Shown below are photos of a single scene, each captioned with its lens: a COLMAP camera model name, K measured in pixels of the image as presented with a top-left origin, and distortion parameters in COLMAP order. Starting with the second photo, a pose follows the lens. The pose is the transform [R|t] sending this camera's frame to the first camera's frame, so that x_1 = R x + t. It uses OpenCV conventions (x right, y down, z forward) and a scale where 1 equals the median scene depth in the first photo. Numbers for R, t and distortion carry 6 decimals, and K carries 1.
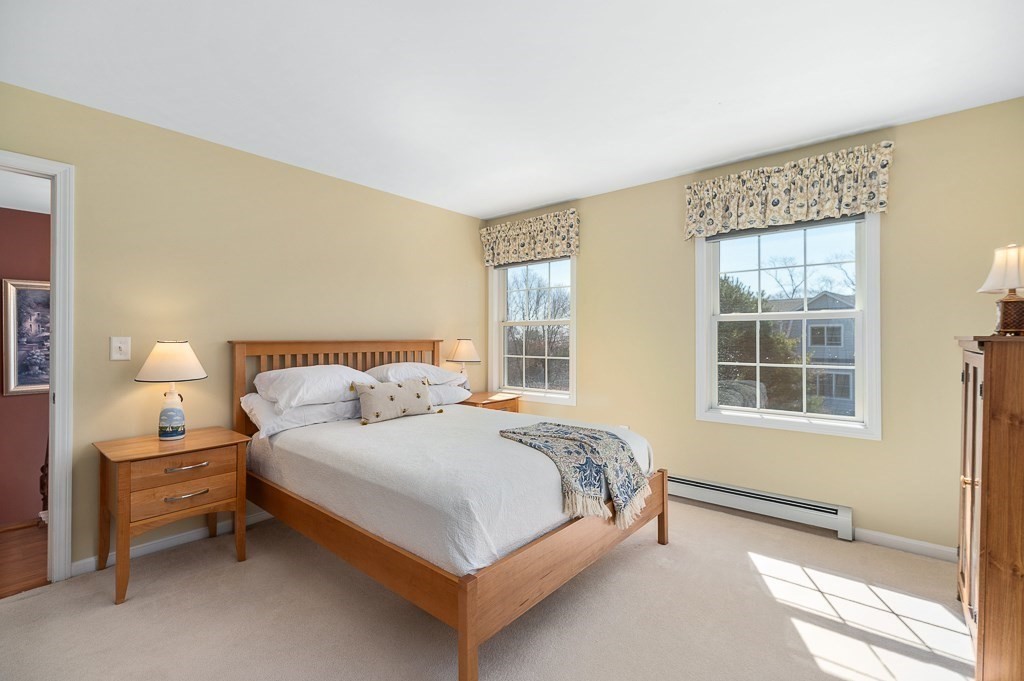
lens RADIAL K [[458.3, 0, 512.0], [0, 458.3, 340.5], [0, 0, 1]] dist [-0.035760, -0.000164]
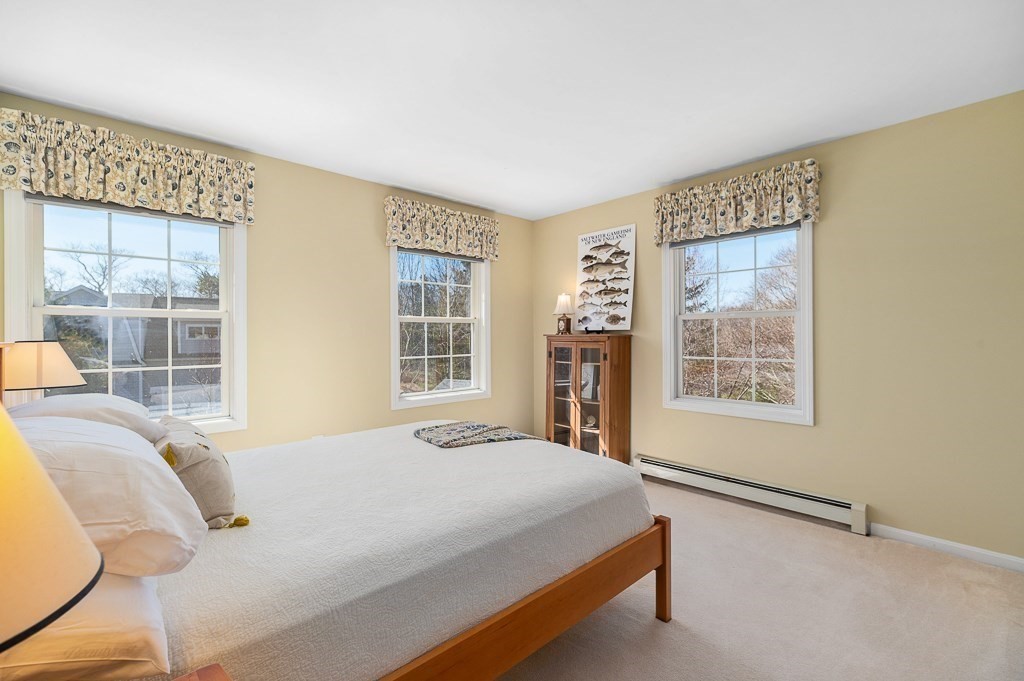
lens RADIAL K [[452.0, 0, 512.0], [0, 452.0, 340.5], [0, 0, 1]] dist [-0.000429, -0.000575]
pose [[0.098490, -0.008292, 0.995103, -0.554288], [0.009907, 0.999924, 0.007352, -0.000734], [-0.995089, 0.009134, 0.098565, 0.501970]]
